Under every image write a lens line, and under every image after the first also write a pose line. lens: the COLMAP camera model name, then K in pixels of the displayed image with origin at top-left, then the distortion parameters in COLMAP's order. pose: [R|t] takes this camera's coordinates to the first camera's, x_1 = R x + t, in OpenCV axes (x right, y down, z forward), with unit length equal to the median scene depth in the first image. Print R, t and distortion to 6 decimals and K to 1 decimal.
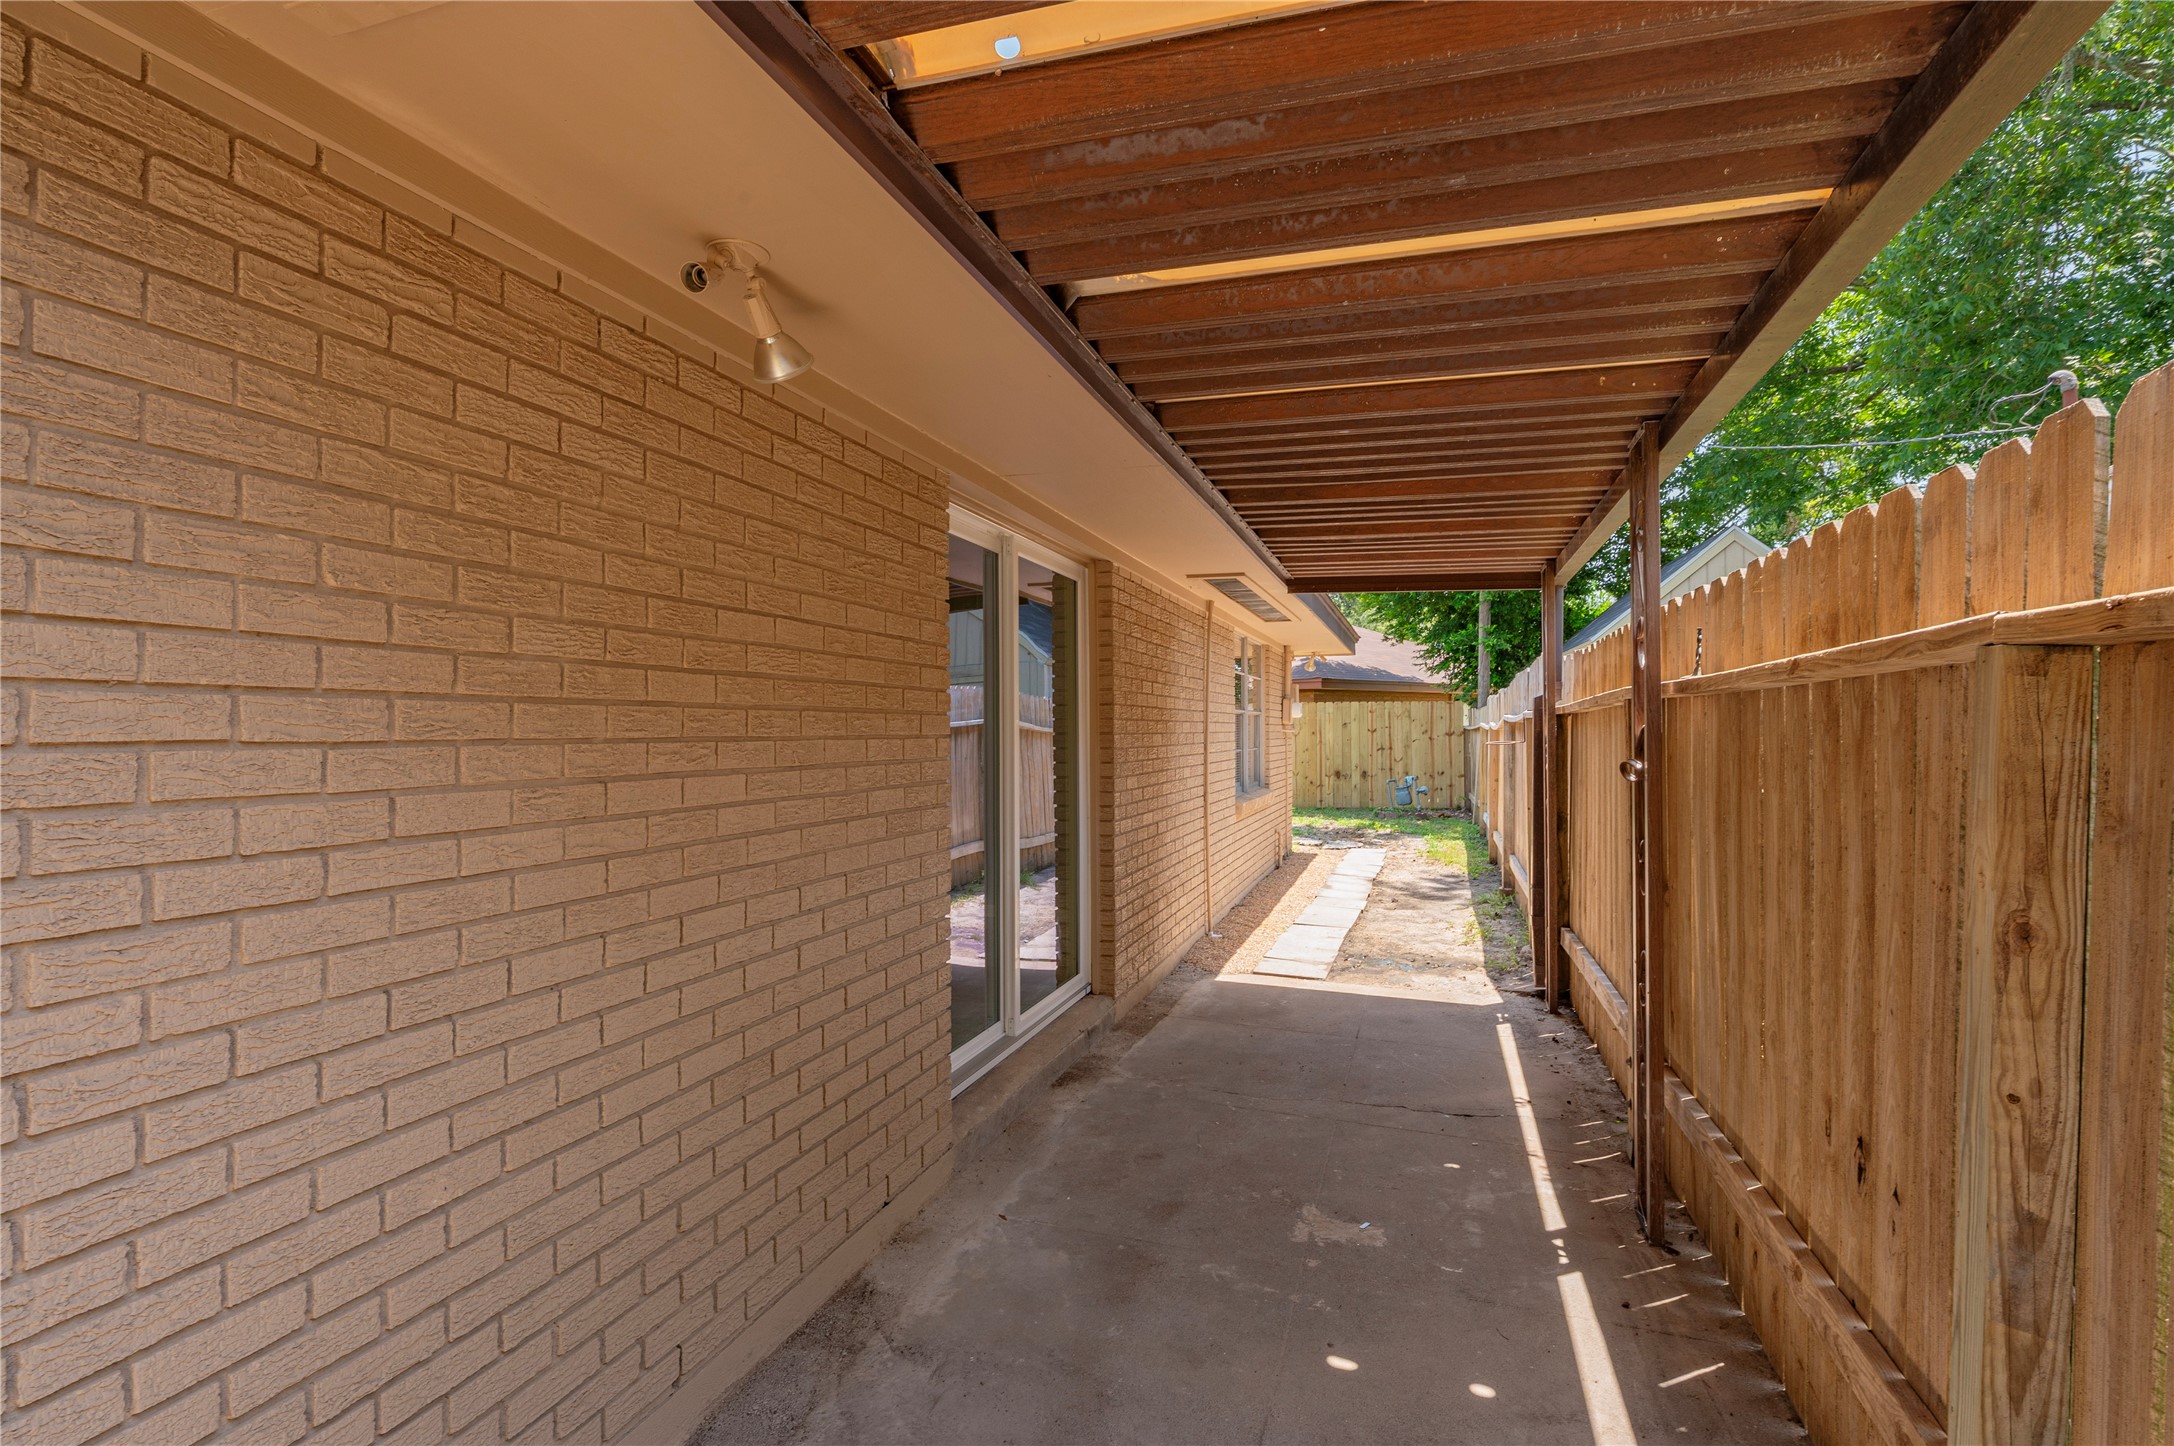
lens RADIAL K [[1134.8, 0, 1096.9], [0, 1134.8, 729.1], [0, 0, 1]] dist [-0.004862, -0.000283]
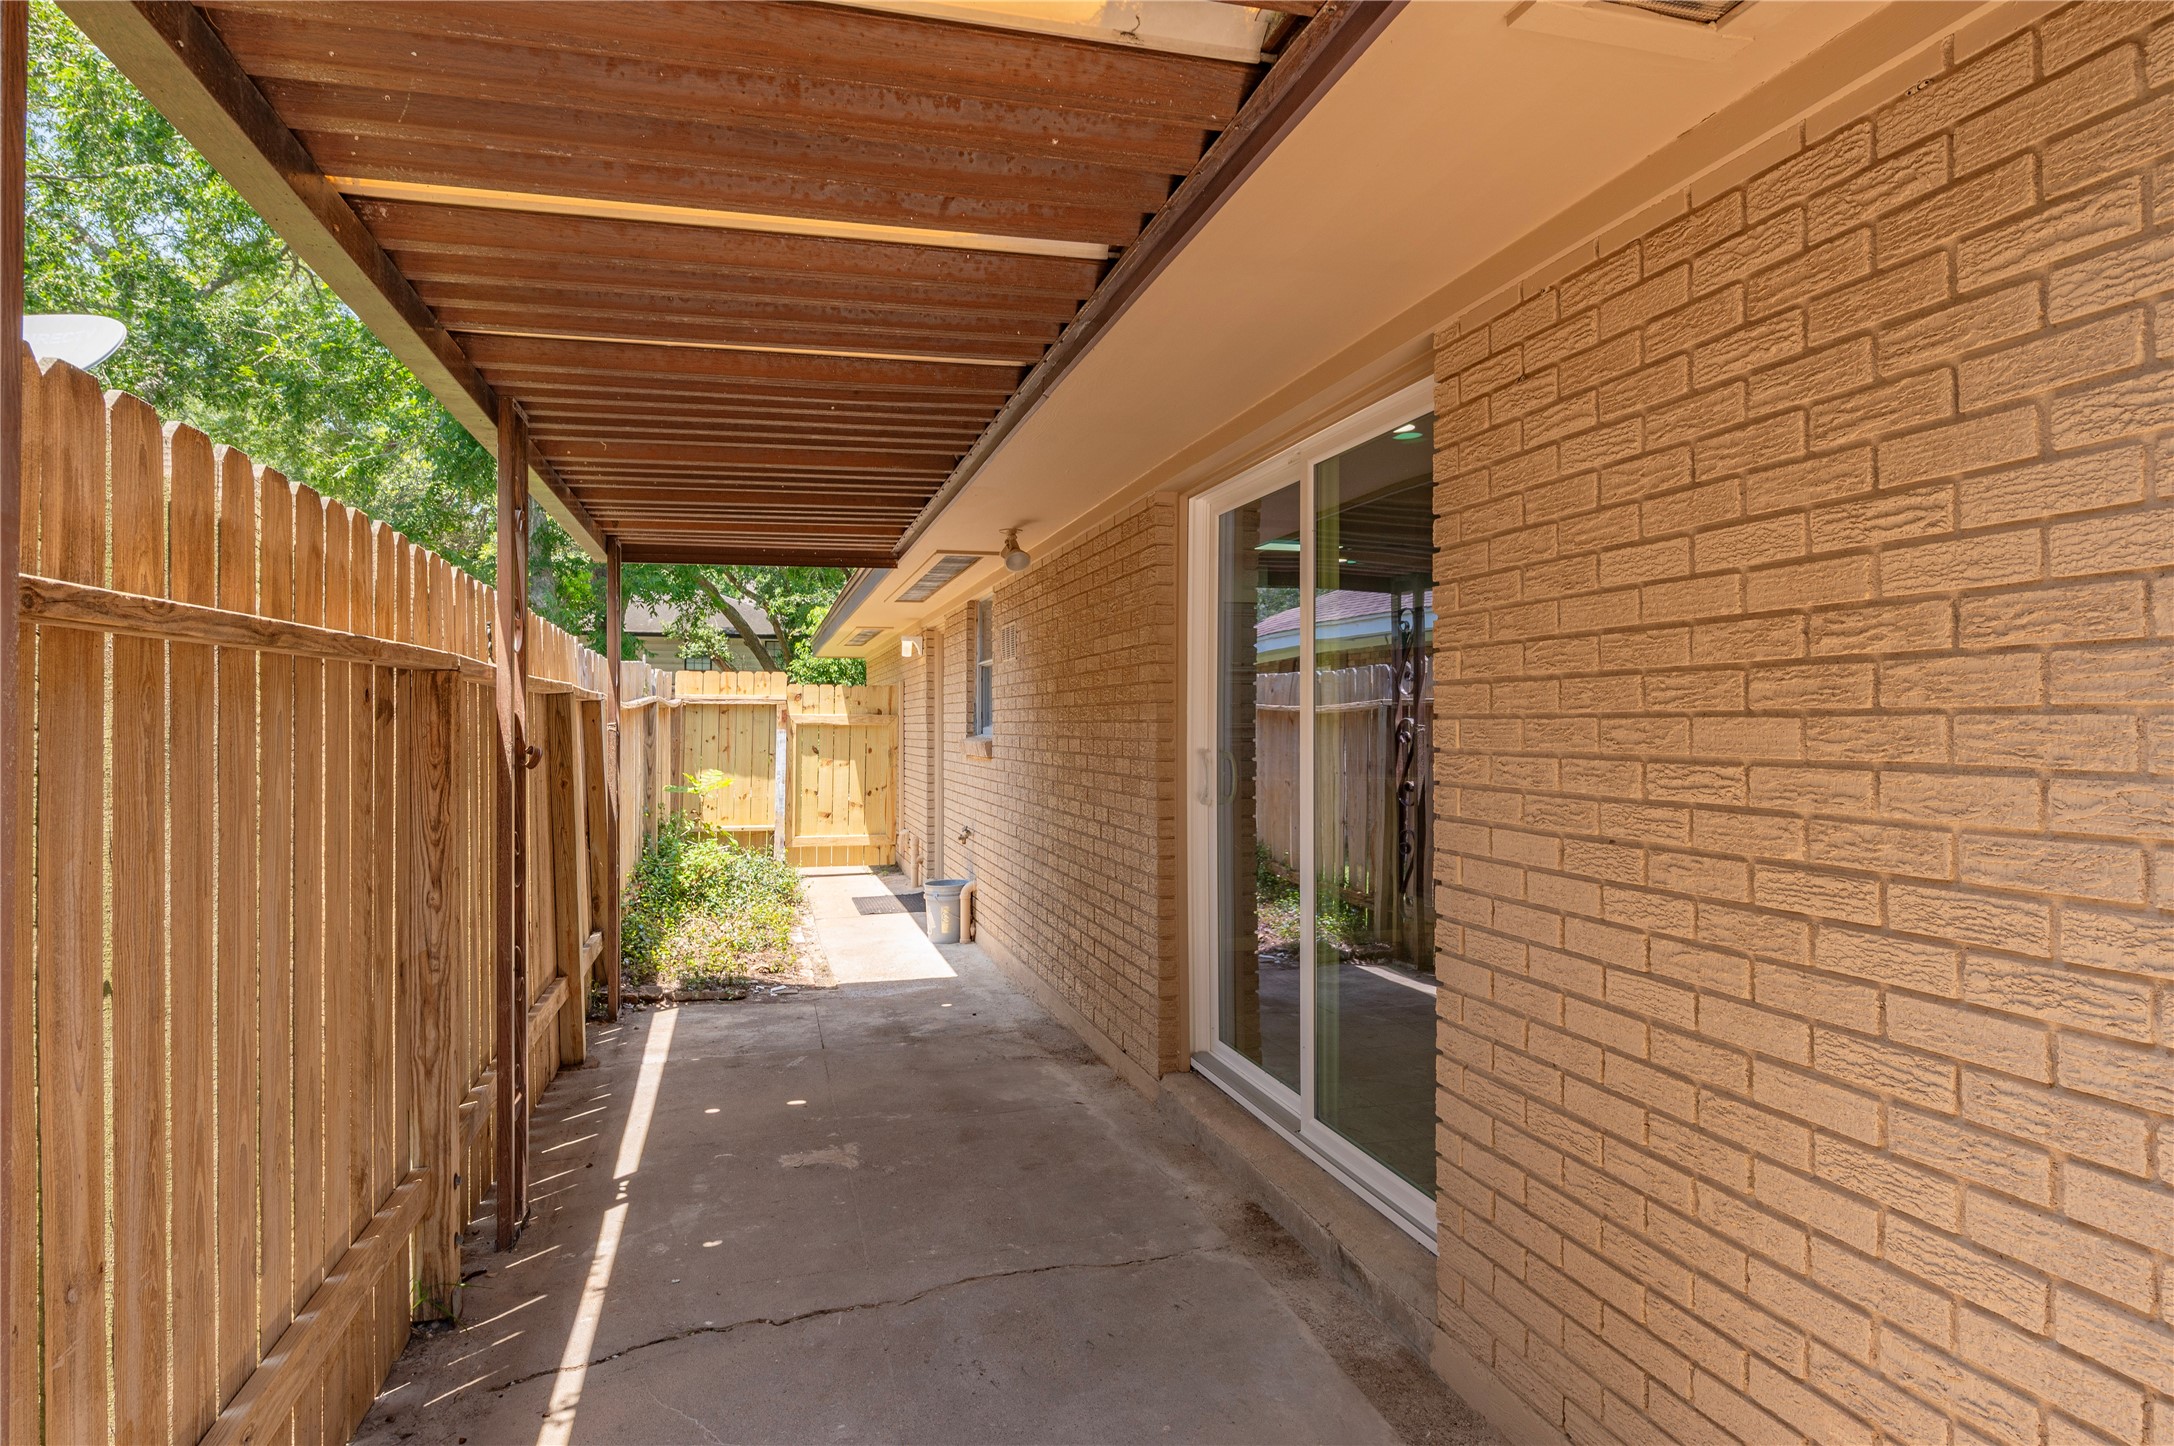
lens RADIAL K [[1232.2, 0, 1095.5], [0, 1232.2, 730.3], [0, 0, 1]] dist [0.009504, 0.001535]
pose [[-0.850375, 0.009622, -0.526090, 0.574673], [0.008036, 0.999954, 0.005300, 0.005996], [0.526116, 0.000280, -0.850412, 2.015060]]
